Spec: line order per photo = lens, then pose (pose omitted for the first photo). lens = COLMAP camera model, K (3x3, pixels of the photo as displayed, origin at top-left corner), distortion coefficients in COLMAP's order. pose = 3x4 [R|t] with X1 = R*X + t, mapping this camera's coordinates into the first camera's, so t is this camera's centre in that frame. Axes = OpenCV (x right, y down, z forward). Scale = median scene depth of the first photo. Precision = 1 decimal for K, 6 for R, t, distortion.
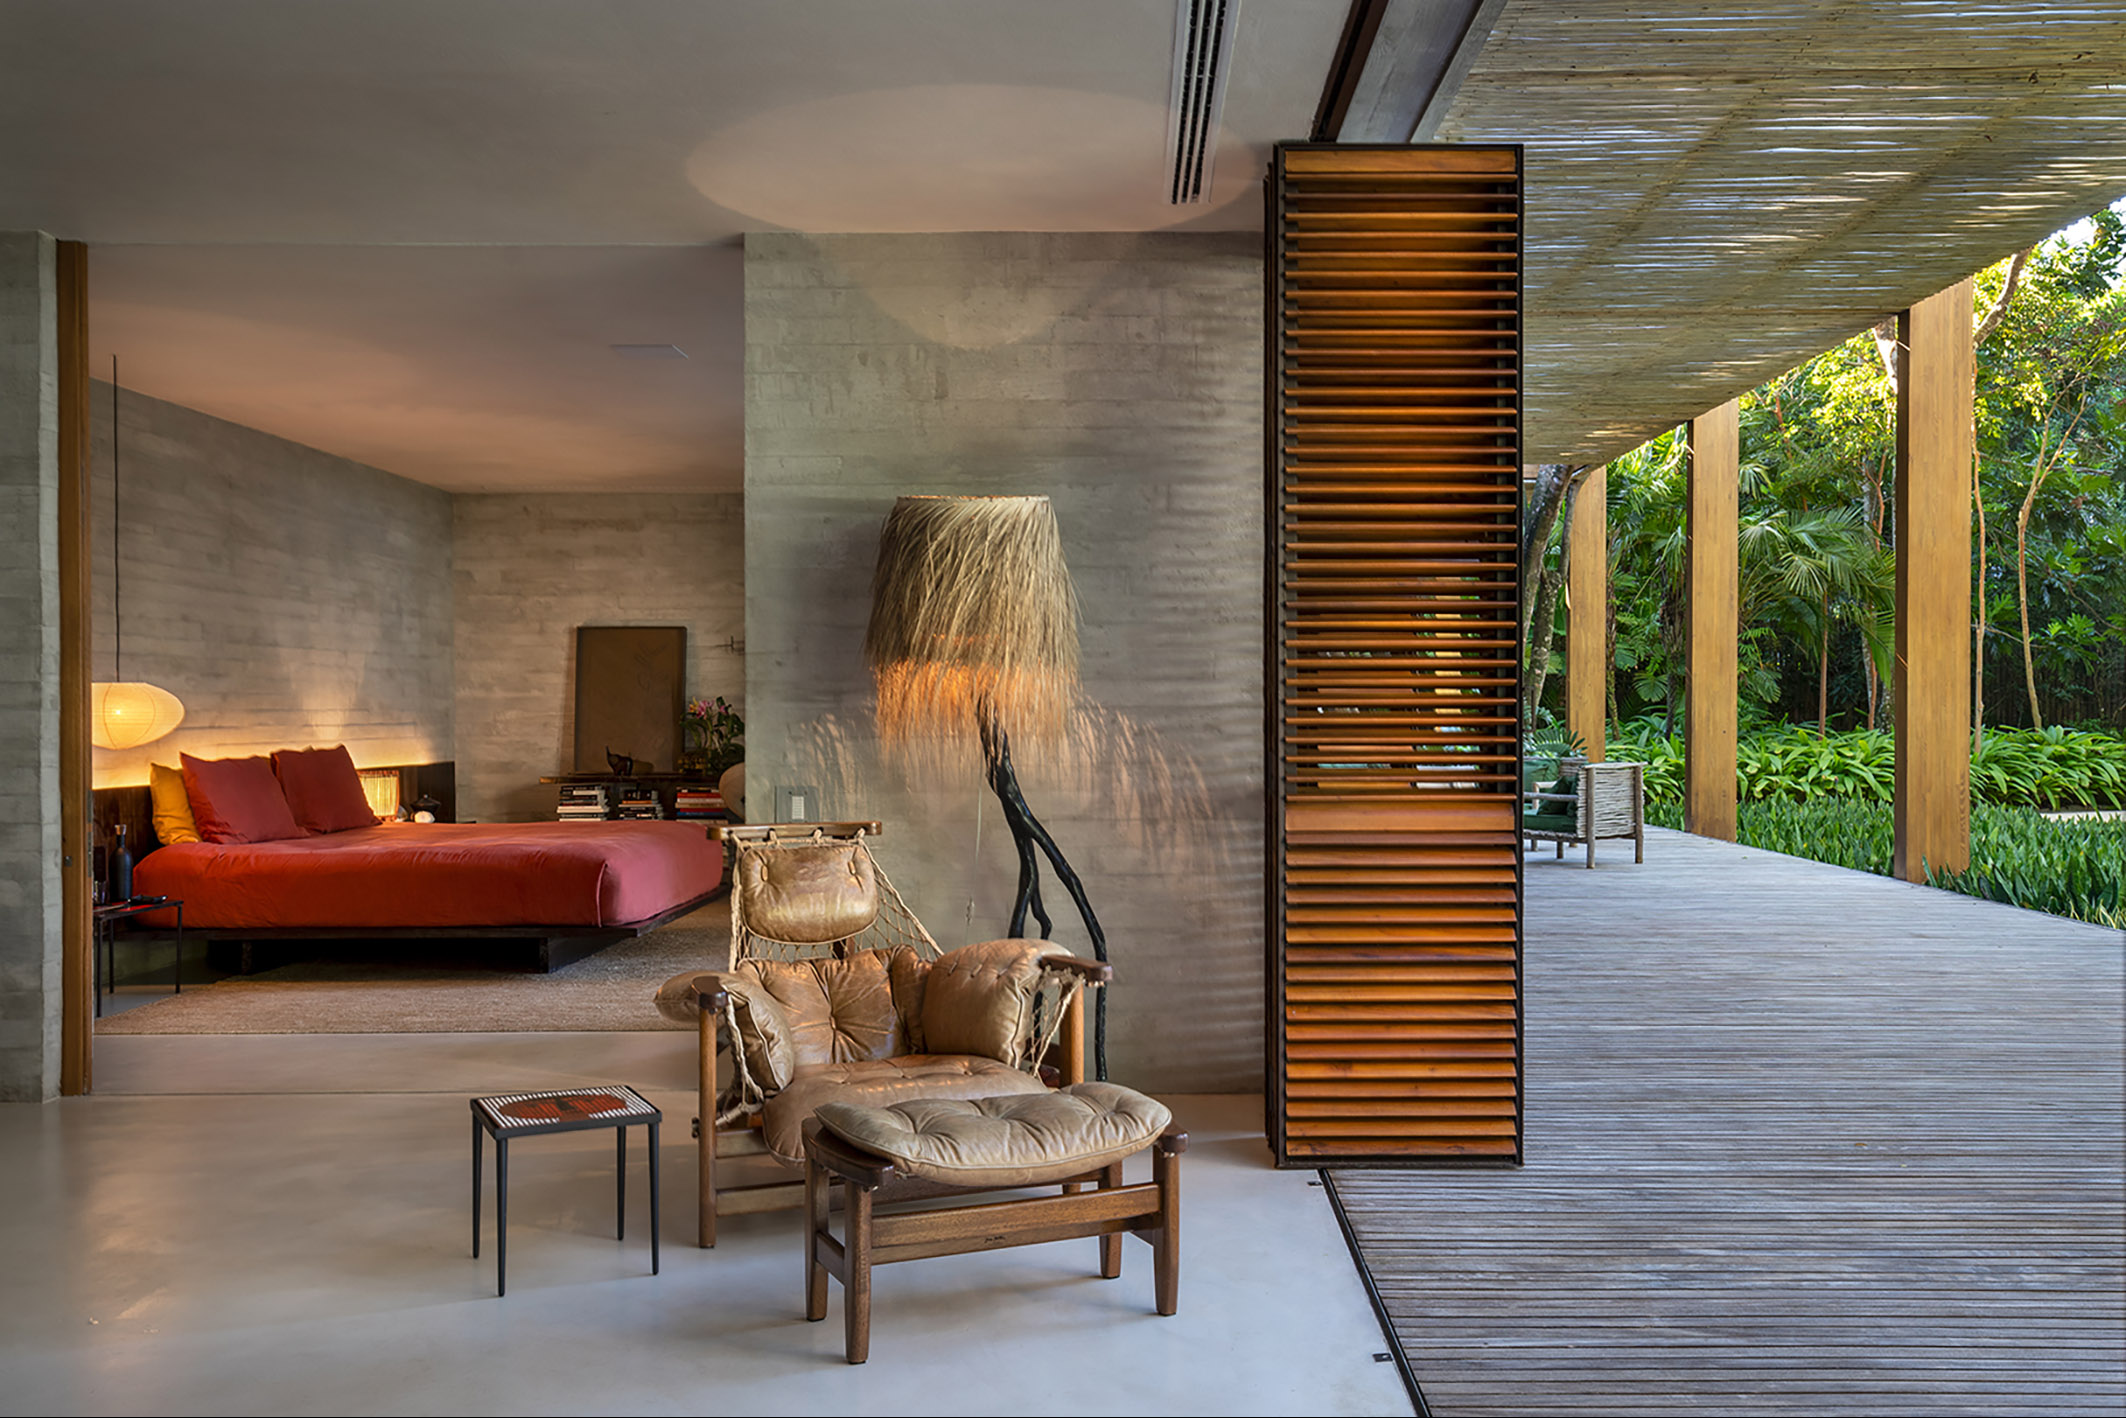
lens RADIAL K [[2135.6, 0, 1063.0], [0, 2135.6, 709.0], [0, 0, 1]] dist [0.065211, 0.015135]
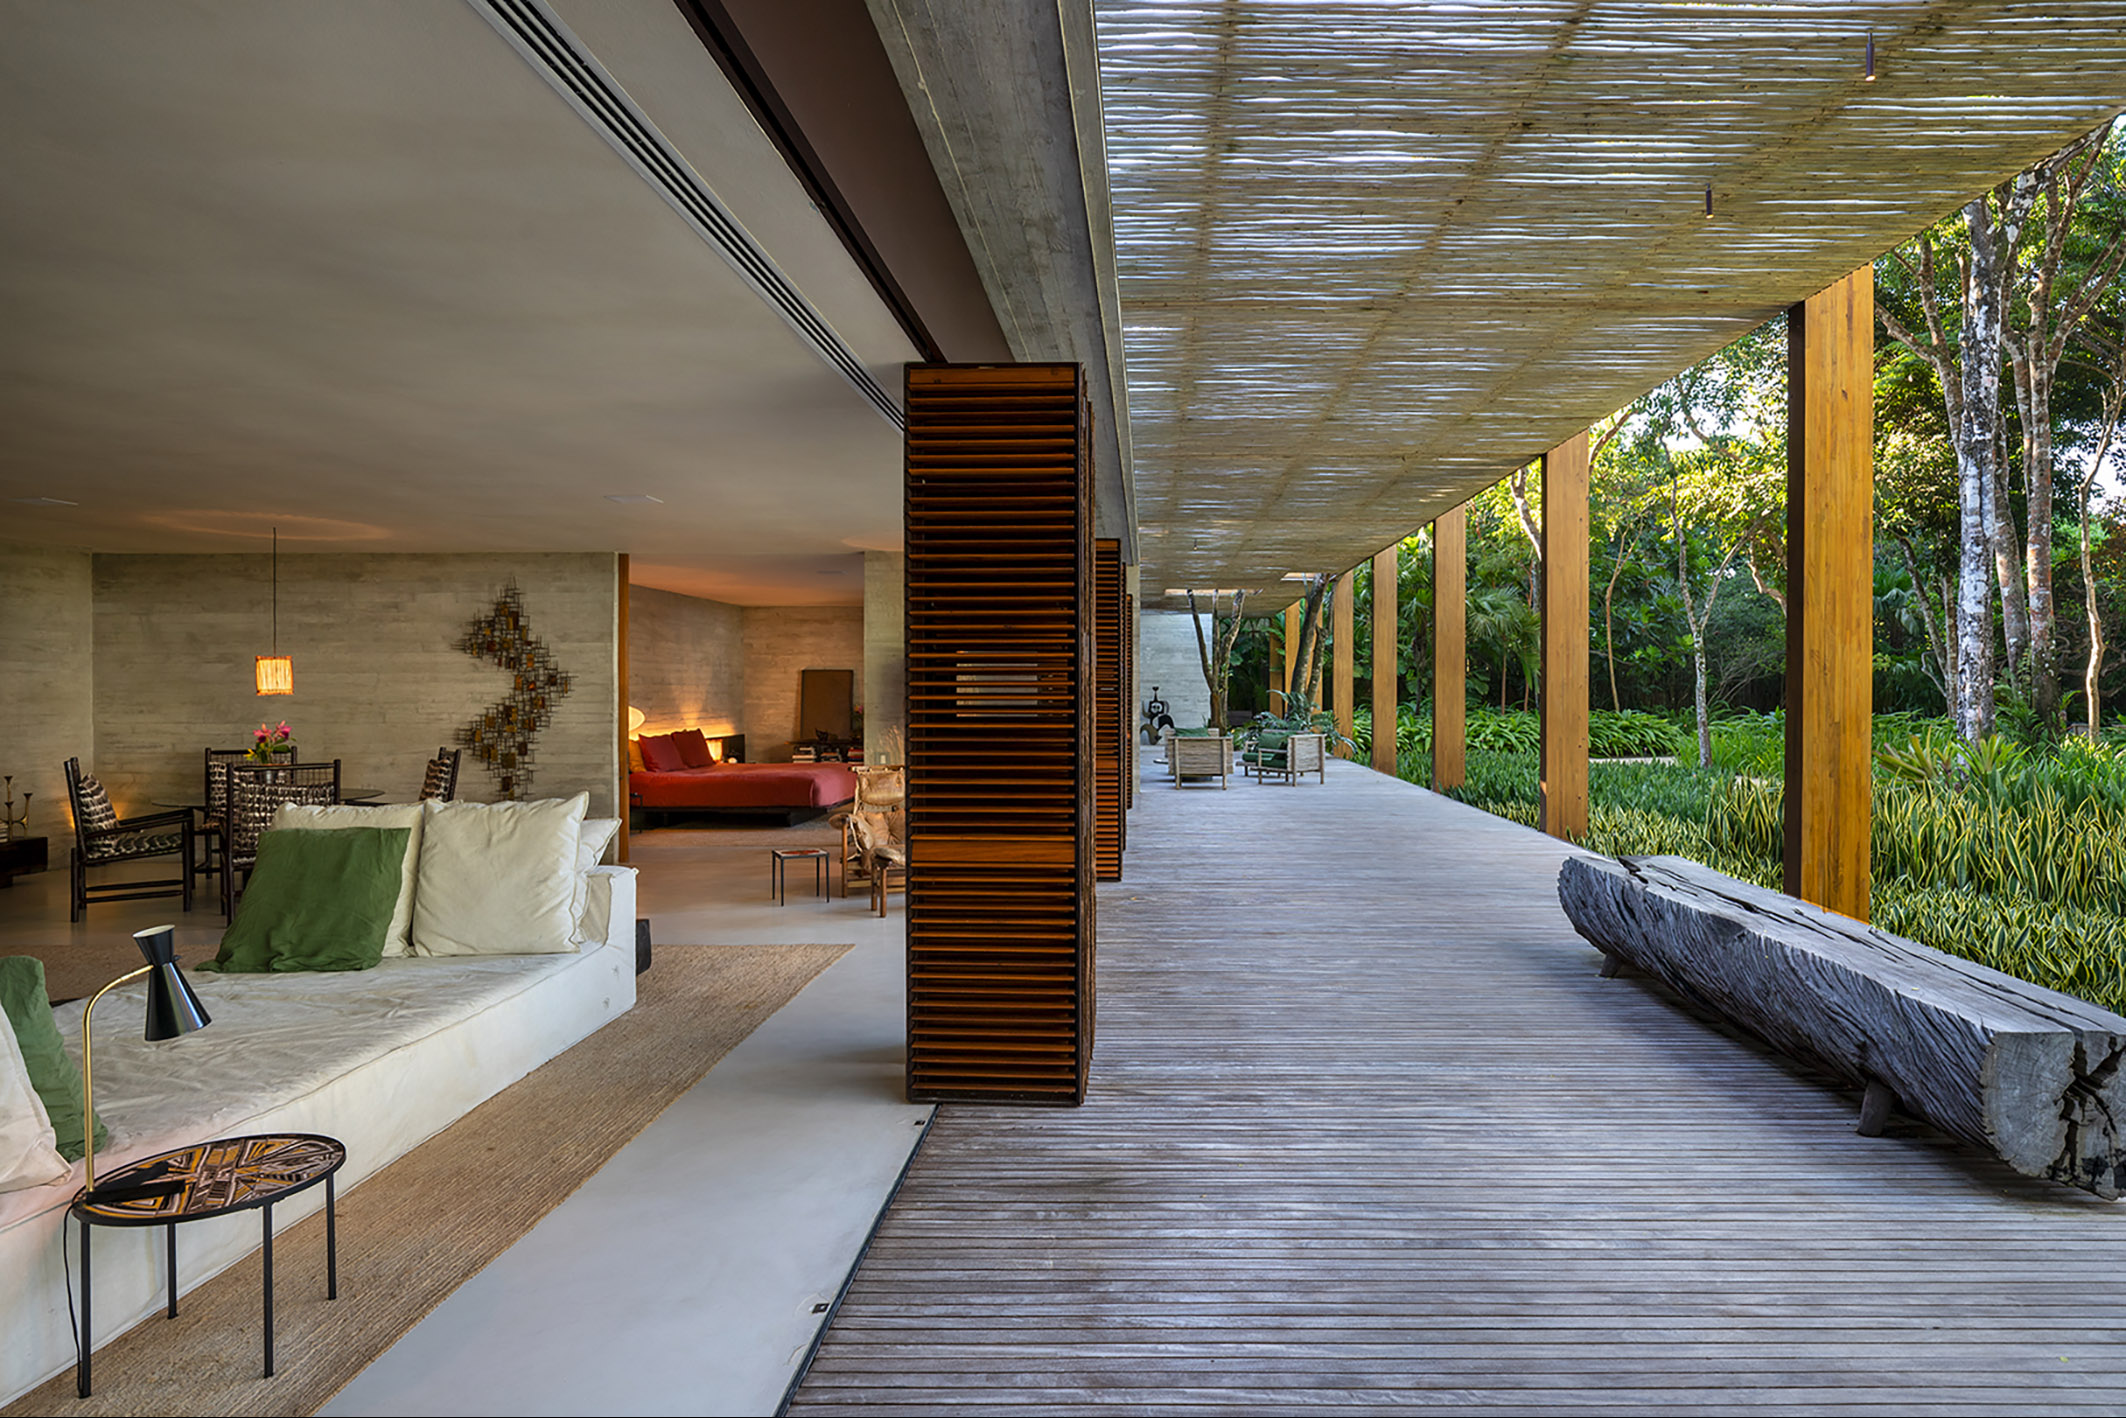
lens RADIAL K [[1227.4, 0, 1063.0], [0, 1227.4, 709.0], [0, 0, 1]] dist [0.000960, 0.000033]
pose [[0.999923, 0.002587, -0.012115, 0.052464], [-0.002472, 0.999951, 0.009553, -0.014323], [0.012139, -0.009523, 0.999881, -0.238384]]
